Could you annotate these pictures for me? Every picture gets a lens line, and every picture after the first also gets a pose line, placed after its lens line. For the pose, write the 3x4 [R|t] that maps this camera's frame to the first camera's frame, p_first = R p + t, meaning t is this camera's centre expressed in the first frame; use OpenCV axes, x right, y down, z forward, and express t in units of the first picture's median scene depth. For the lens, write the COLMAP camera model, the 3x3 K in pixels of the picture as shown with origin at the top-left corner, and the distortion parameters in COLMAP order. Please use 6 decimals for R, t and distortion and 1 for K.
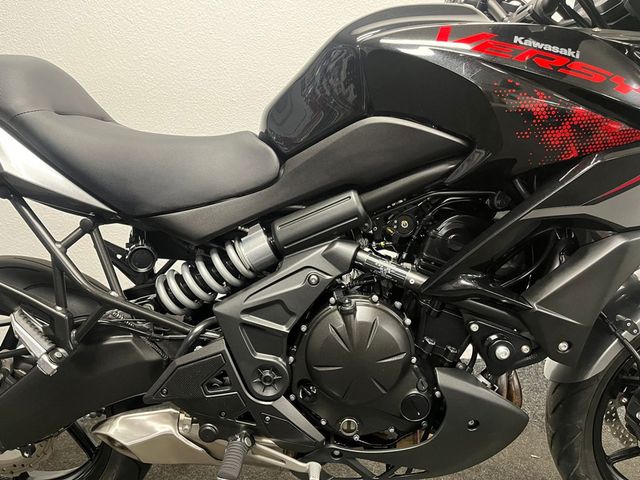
lens RADIAL K [[487.4, 0, 320.0], [0, 487.4, 240.0], [0, 0, 1]] dist [0.033878, -0.004676]
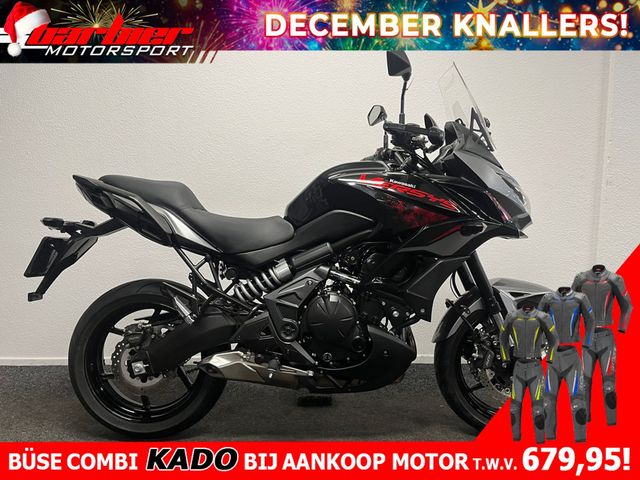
lens RADIAL K [[487.4, 0, 320.0], [0, 487.4, 240.0], [0, 0, 1]] dist [0.033878, -0.004676]
pose [[0.999902, -0.004323, 0.013327, 0.002866], [0.006426, 0.986763, -0.162042, 0.239658], [-0.012450, 0.162112, 0.986694, -1.145488]]
